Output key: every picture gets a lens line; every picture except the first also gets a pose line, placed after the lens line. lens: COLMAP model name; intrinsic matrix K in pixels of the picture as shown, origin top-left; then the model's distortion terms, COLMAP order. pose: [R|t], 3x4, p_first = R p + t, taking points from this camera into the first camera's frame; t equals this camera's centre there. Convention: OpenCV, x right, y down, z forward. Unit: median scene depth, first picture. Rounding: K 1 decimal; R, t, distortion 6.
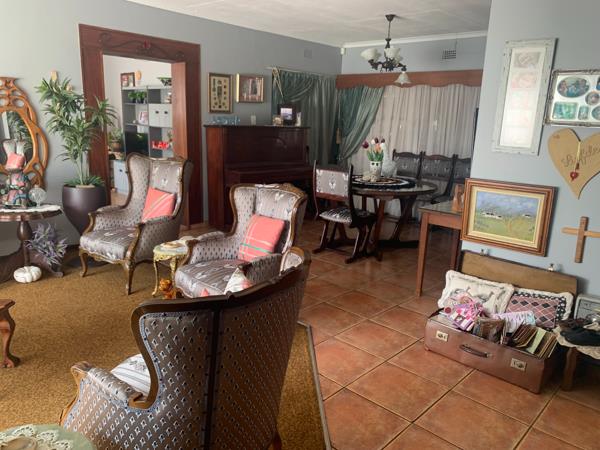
lens RADIAL K [[450.6, 0, 301.9], [0, 450.6, 226.2], [0, 0, 1]] dist [0.001904, -0.002077]
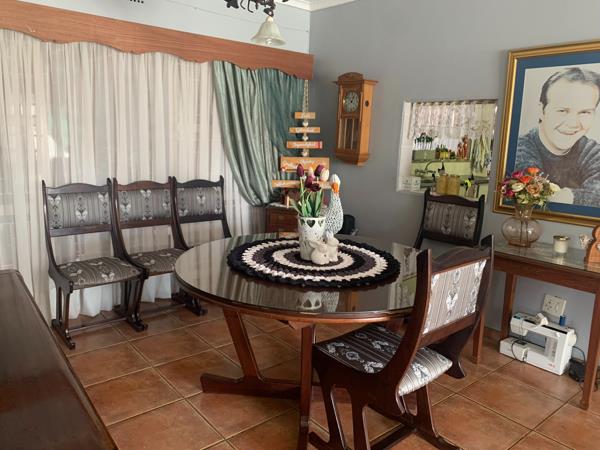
lens RADIAL K [[450.6, 0, 299.8], [0, 450.6, 222.7], [0, 0, 1]] dist [0.001904, -0.002077]
pose [[0.139979, -0.221649, 0.965027, -0.202595], [0.200185, 0.960831, 0.191648, -0.169423], [-0.969707, 0.166357, 0.178867, 0.695991]]
